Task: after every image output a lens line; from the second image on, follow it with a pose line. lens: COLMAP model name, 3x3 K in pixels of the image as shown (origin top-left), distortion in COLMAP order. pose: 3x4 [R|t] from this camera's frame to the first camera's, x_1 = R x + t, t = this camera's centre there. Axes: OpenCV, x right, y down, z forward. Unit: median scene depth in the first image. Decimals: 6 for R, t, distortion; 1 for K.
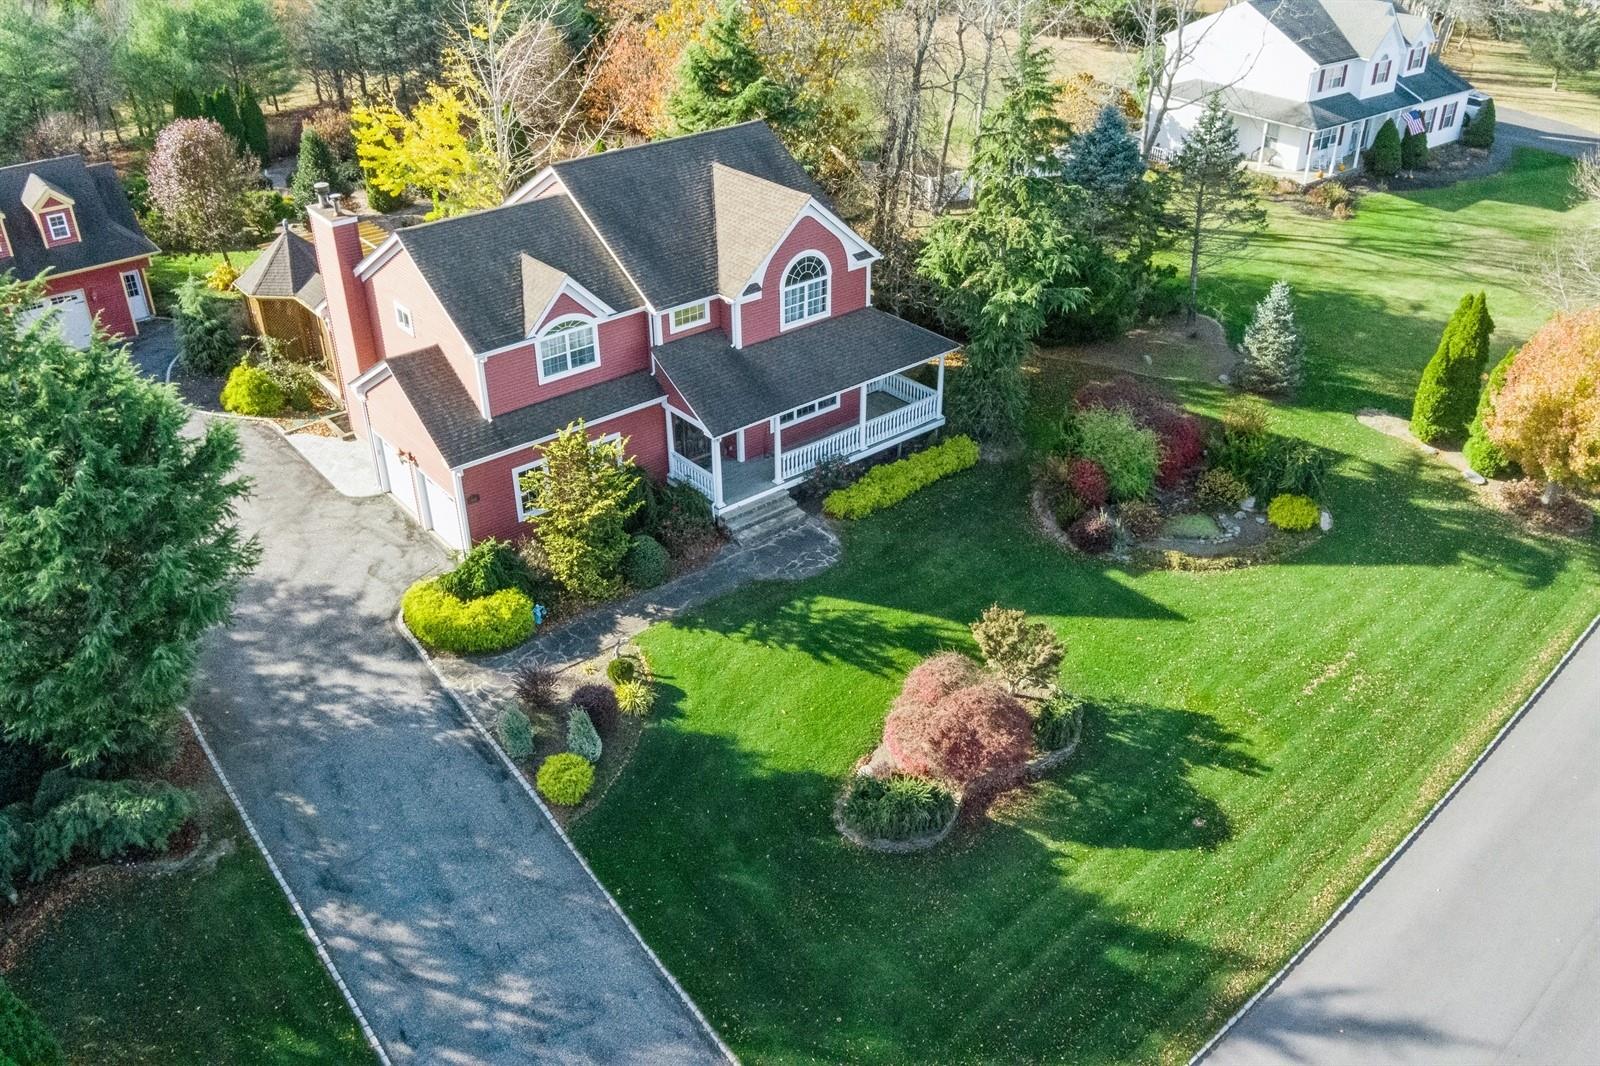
lens RADIAL K [[1314.7, 0, 800.0], [0, 1314.7, 533.0], [0, 0, 1]] dist [-0.061229, 0.003454]
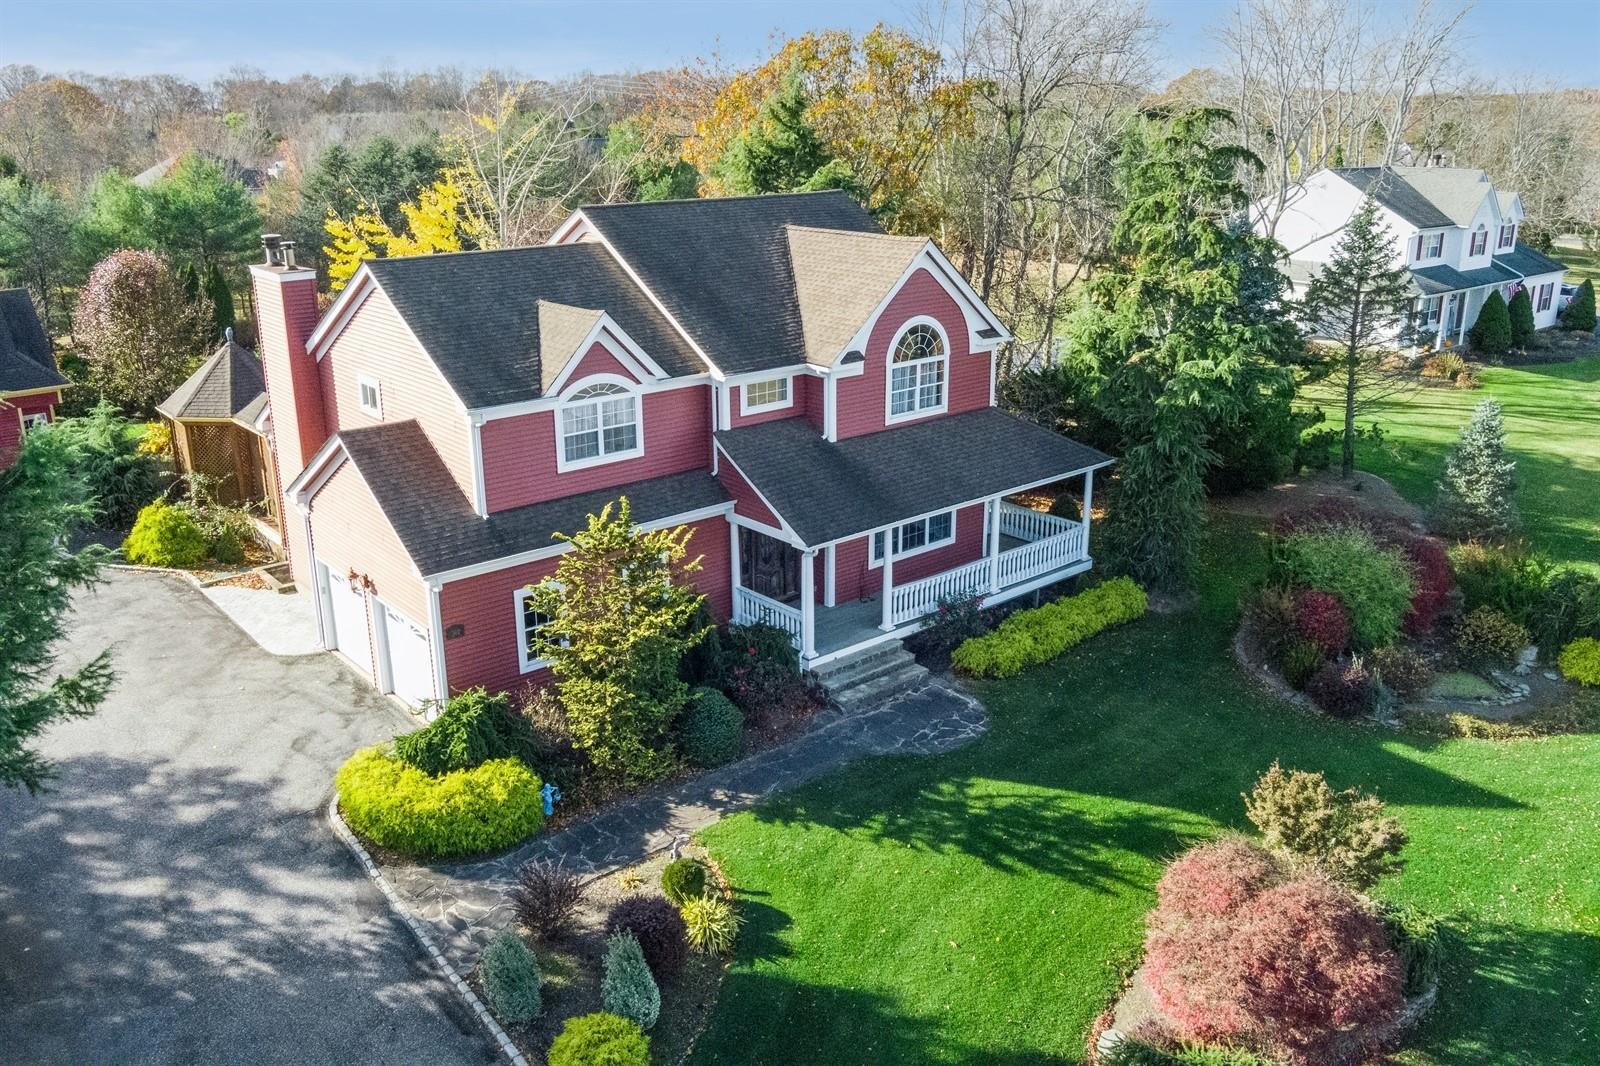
lens RADIAL K [[1308.9, 0, 797.9], [0, 1308.9, 524.8], [0, 0, 1]] dist [-0.053133, 0.008354]
pose [[0.999852, -0.005052, 0.016427, -0.080048], [0.008727, 0.972676, -0.232001, 0.073872], [-0.014806, 0.232110, 0.972577, 0.316979]]
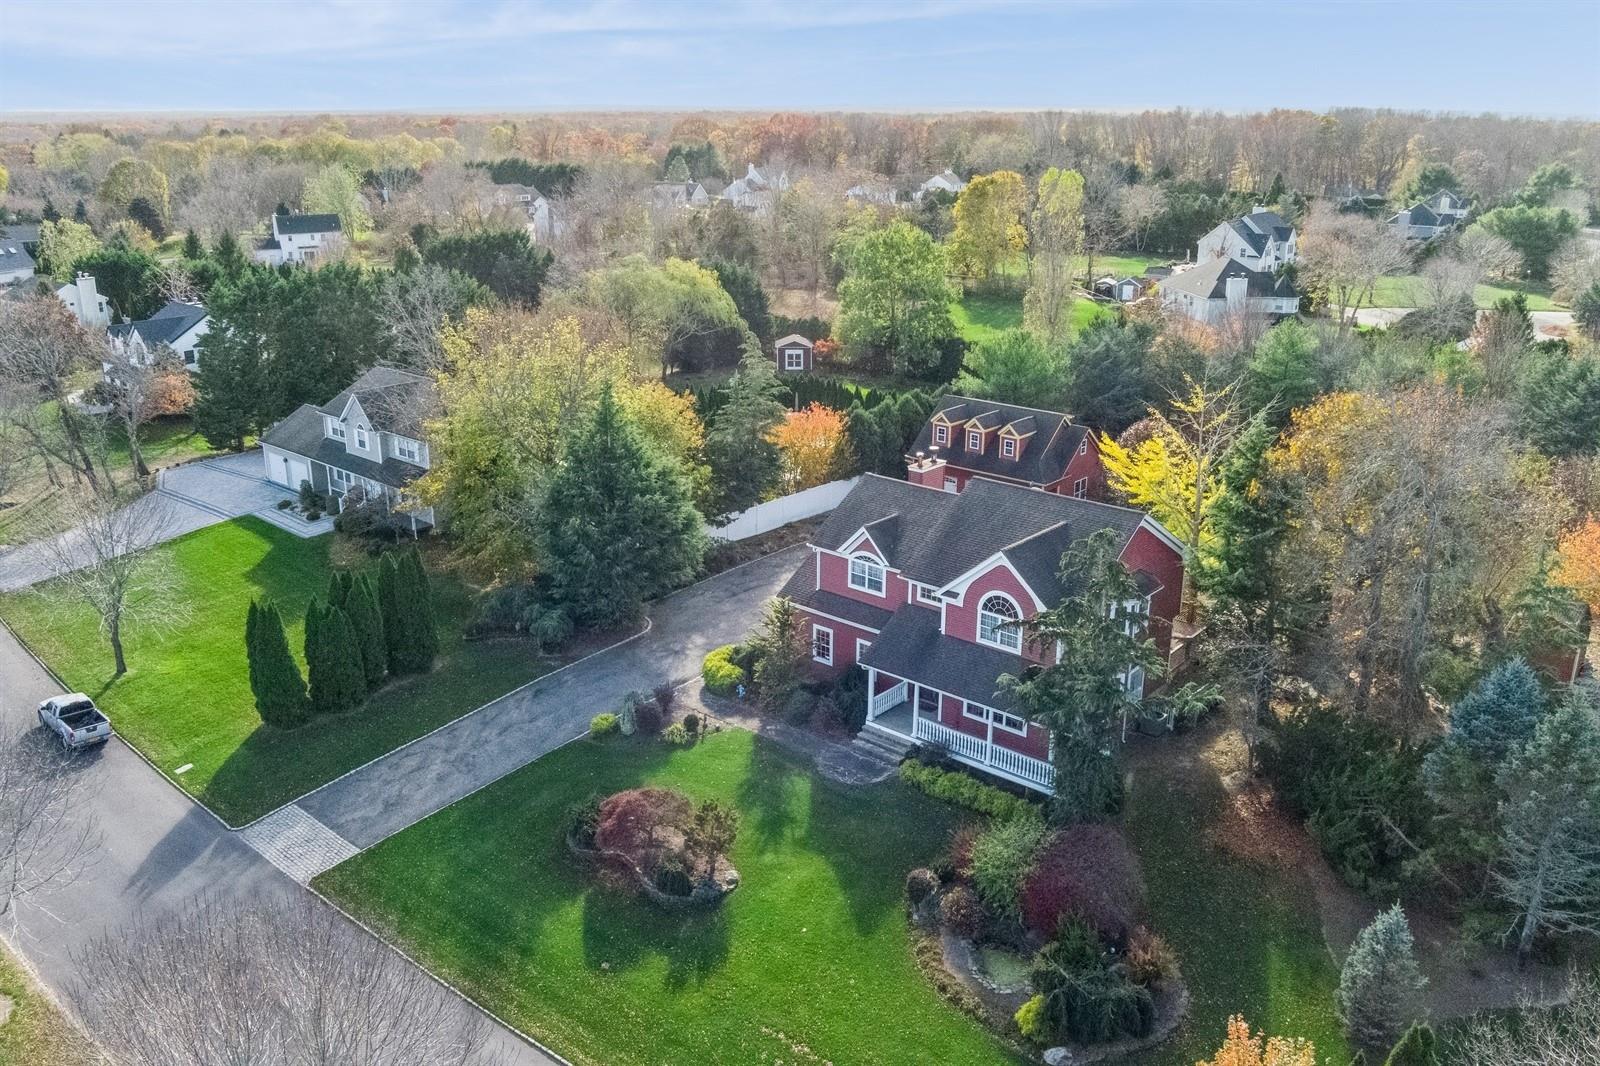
lens RADIAL K [[1314.7, 0, 800.0], [0, 1314.7, 533.0], [0, 0, 1]] dist [-0.061229, 0.003454]
pose [[0.171199, 0.311294, -0.934766, 1.184771], [-0.523828, 0.832320, 0.181240, -0.404400], [0.834443, 0.458628, 0.305557, 0.434162]]
